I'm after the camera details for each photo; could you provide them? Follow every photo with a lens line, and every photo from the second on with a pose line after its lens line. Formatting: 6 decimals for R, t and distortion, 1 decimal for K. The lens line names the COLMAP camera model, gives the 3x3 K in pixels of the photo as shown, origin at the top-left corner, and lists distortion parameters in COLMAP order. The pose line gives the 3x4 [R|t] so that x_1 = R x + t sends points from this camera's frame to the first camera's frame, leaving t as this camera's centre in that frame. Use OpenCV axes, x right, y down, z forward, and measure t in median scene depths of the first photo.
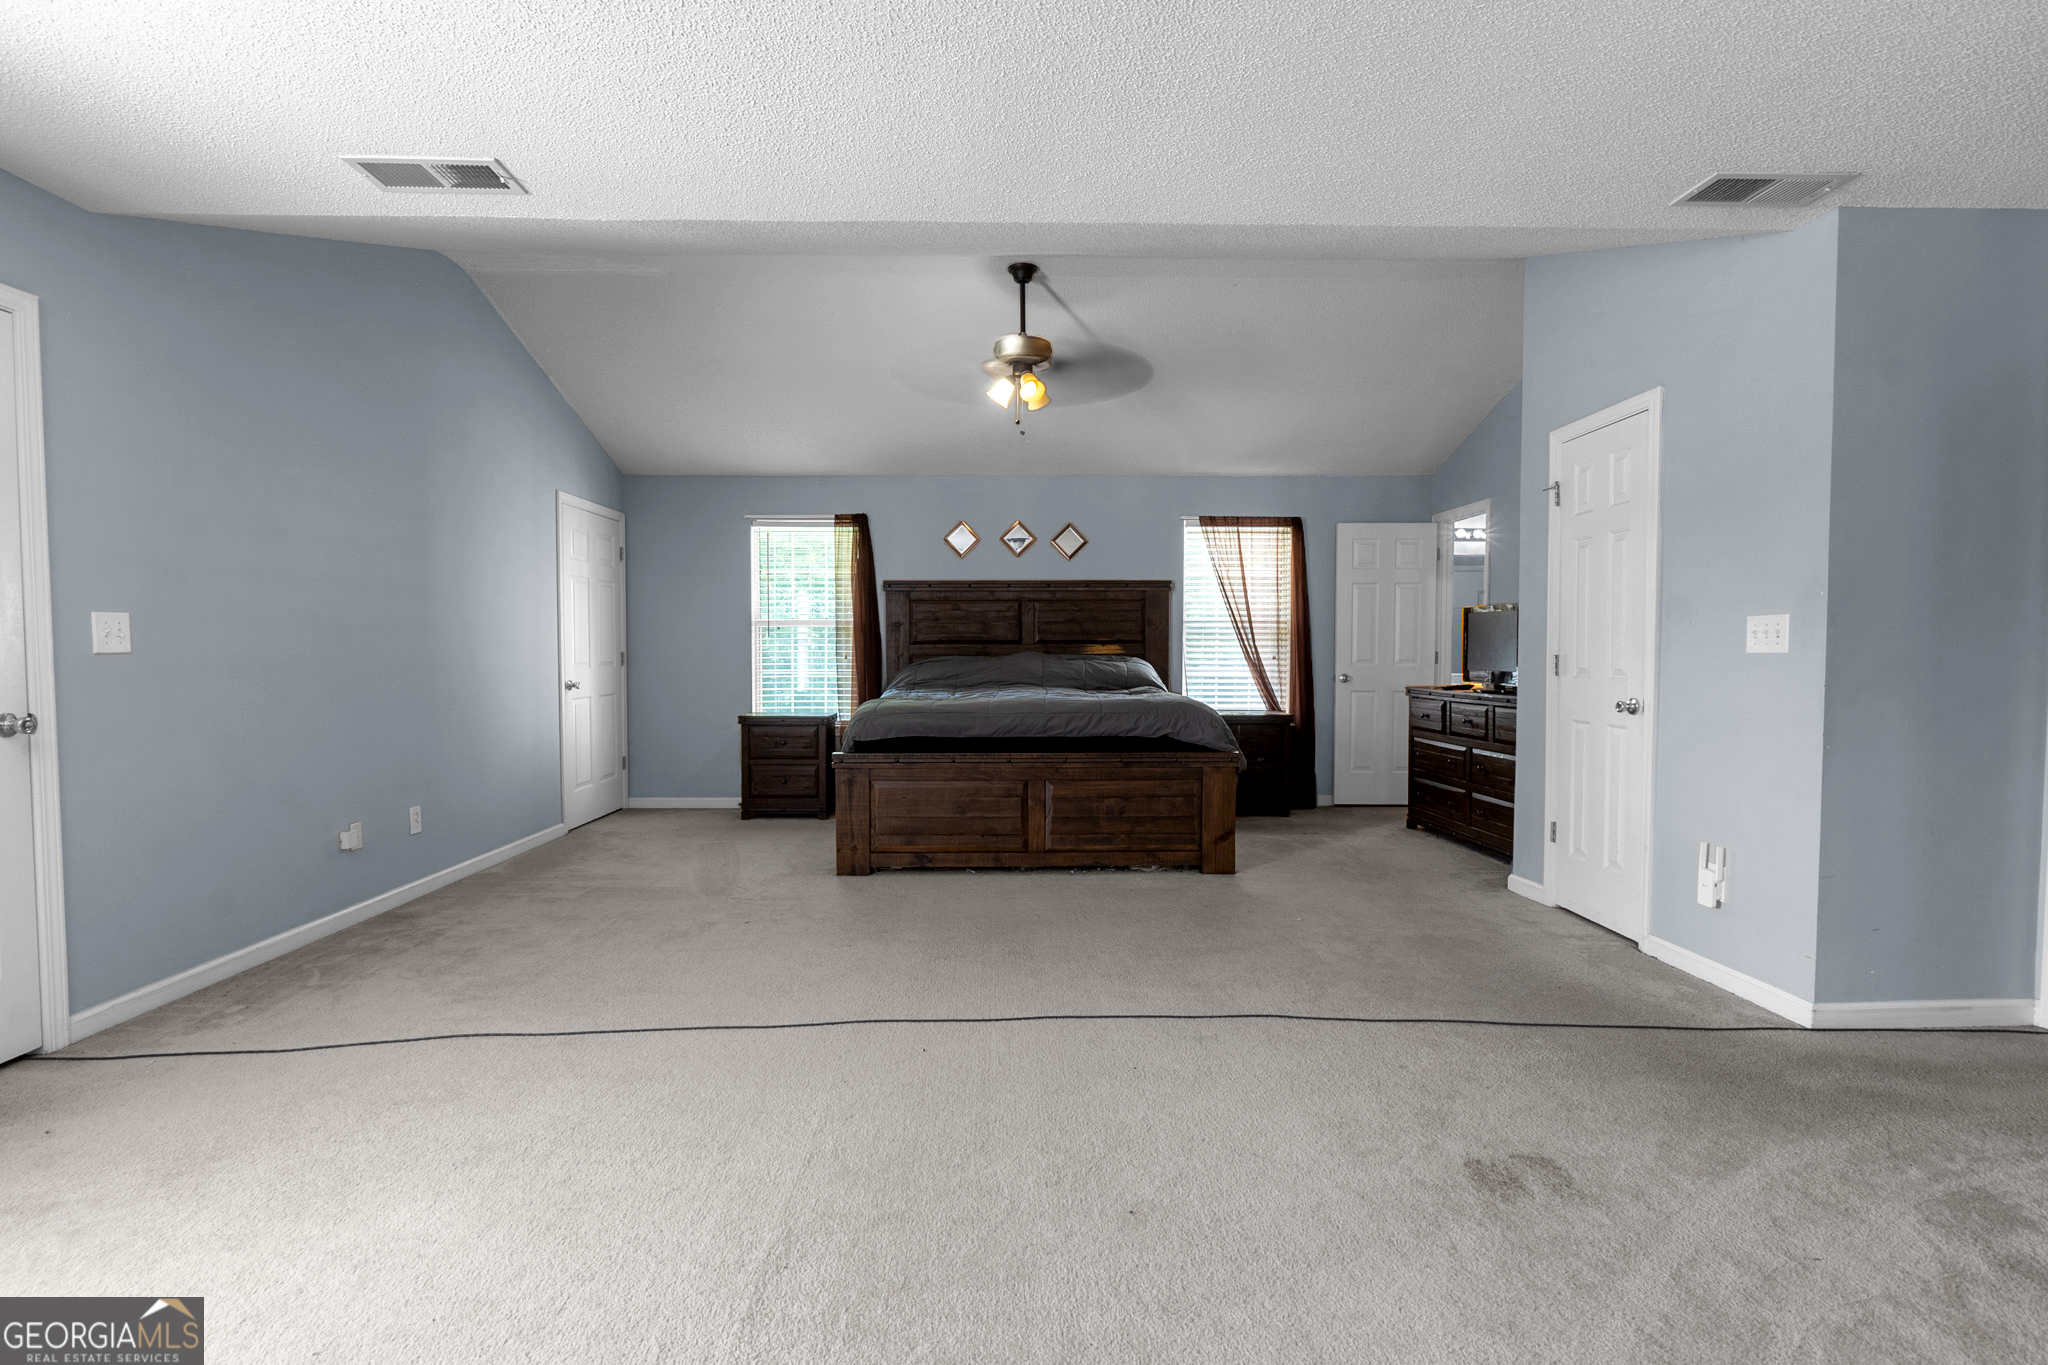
lens RADIAL K [[988.3, 0, 1020.8], [0, 988.3, 682.9], [0, 0, 1]] dist [-0.004339, -0.000169]
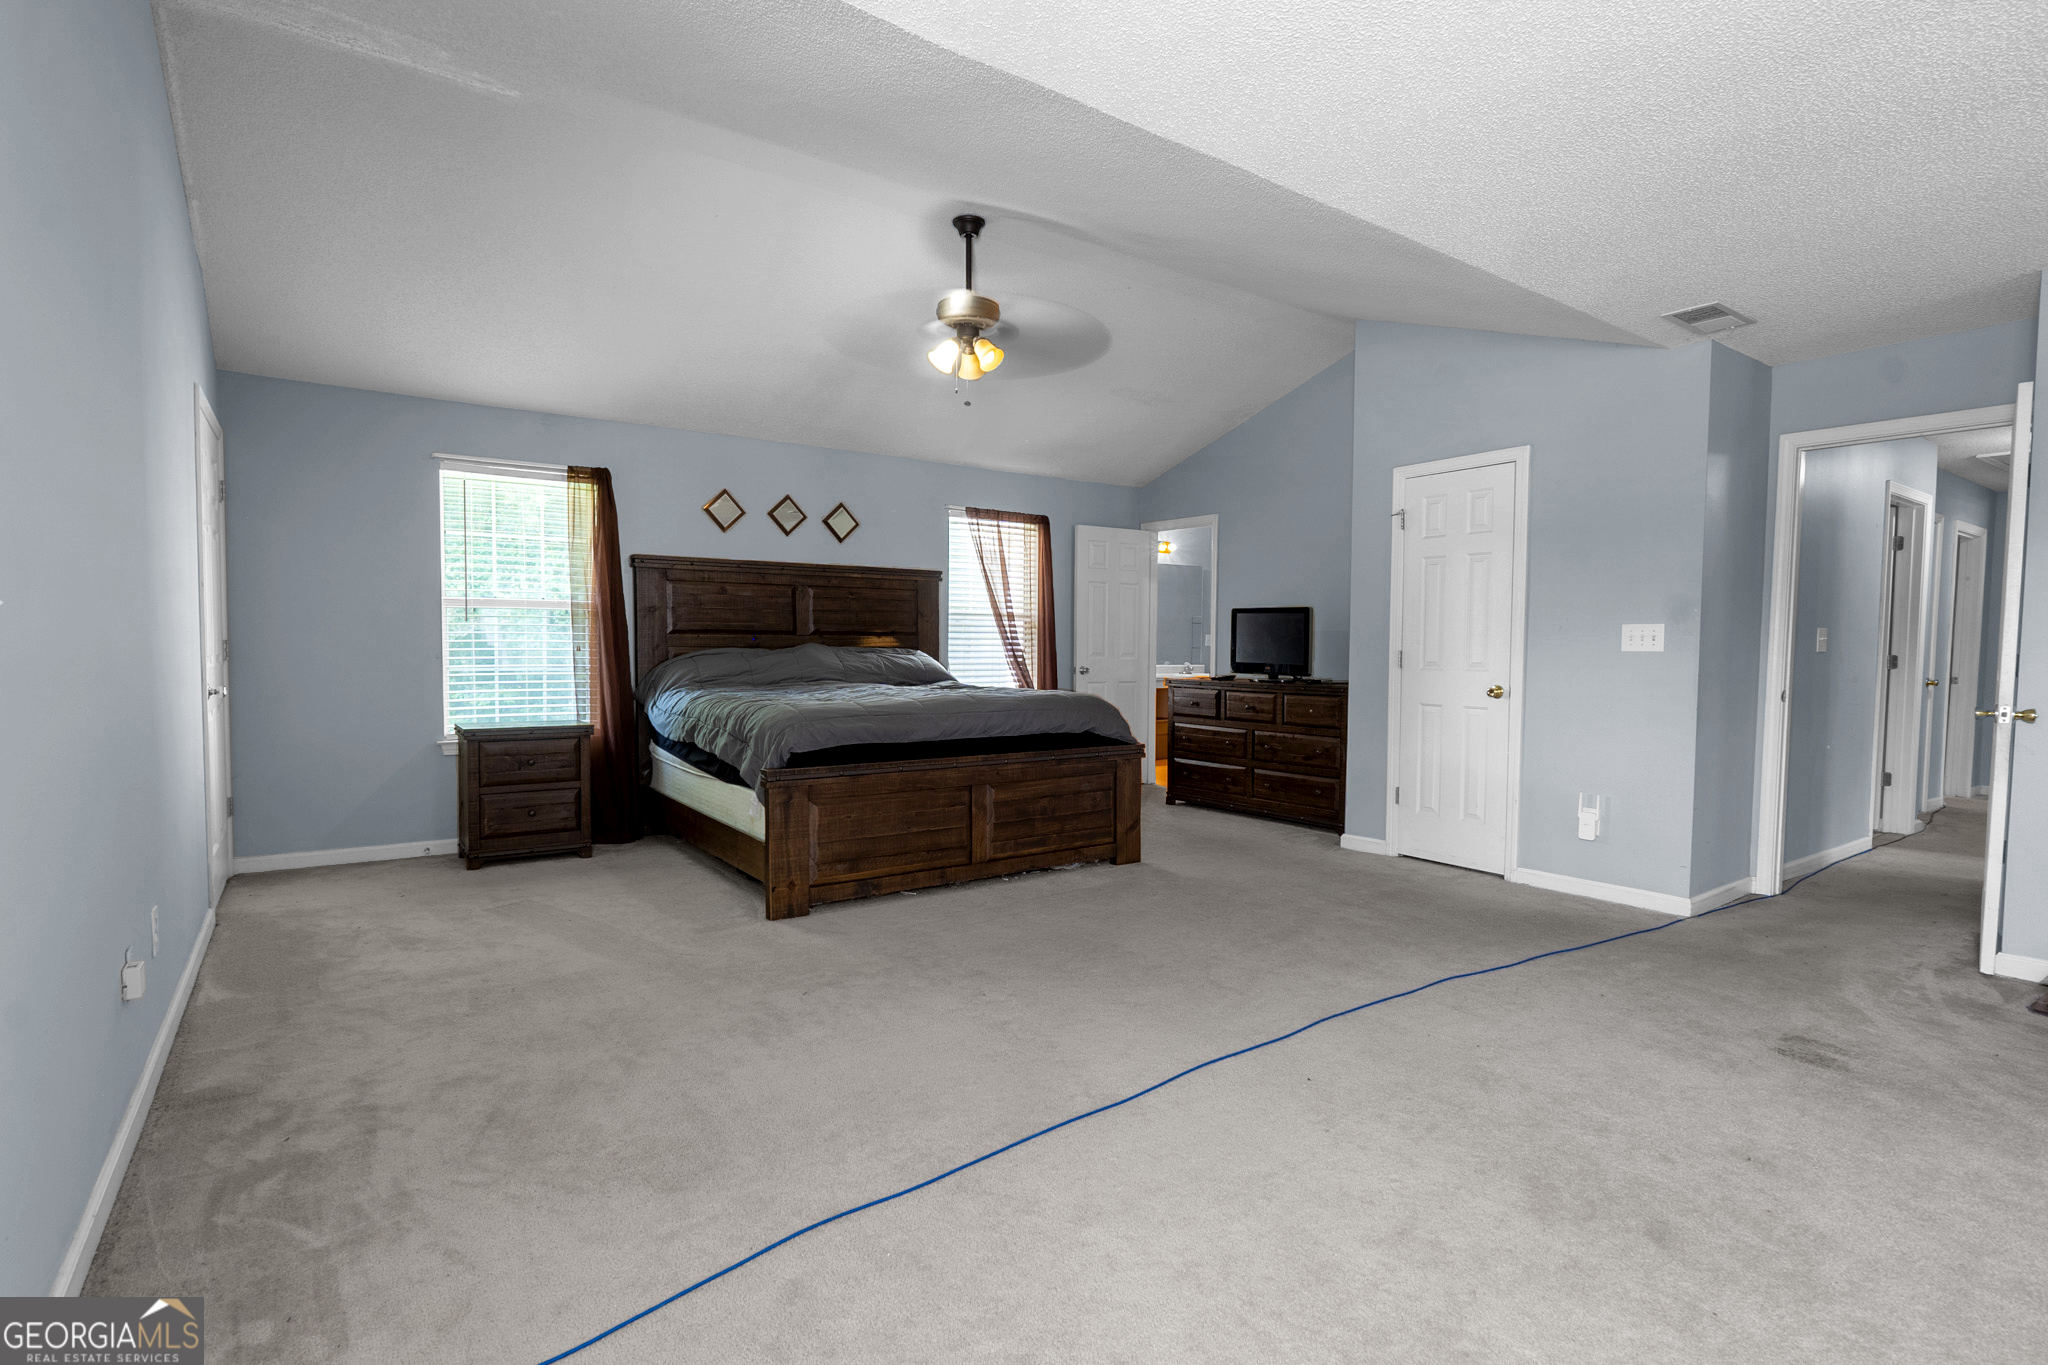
lens RADIAL K [[988.3, 0, 1023.0], [0, 988.3, 686.2], [0, 0, 1]] dist [-0.004339, -0.000169]
pose [[0.828017, -0.017458, 0.560431, -0.462860], [0.009599, 0.999810, 0.016963, -0.008962], [-0.560621, -0.008666, 0.828027, 0.214090]]
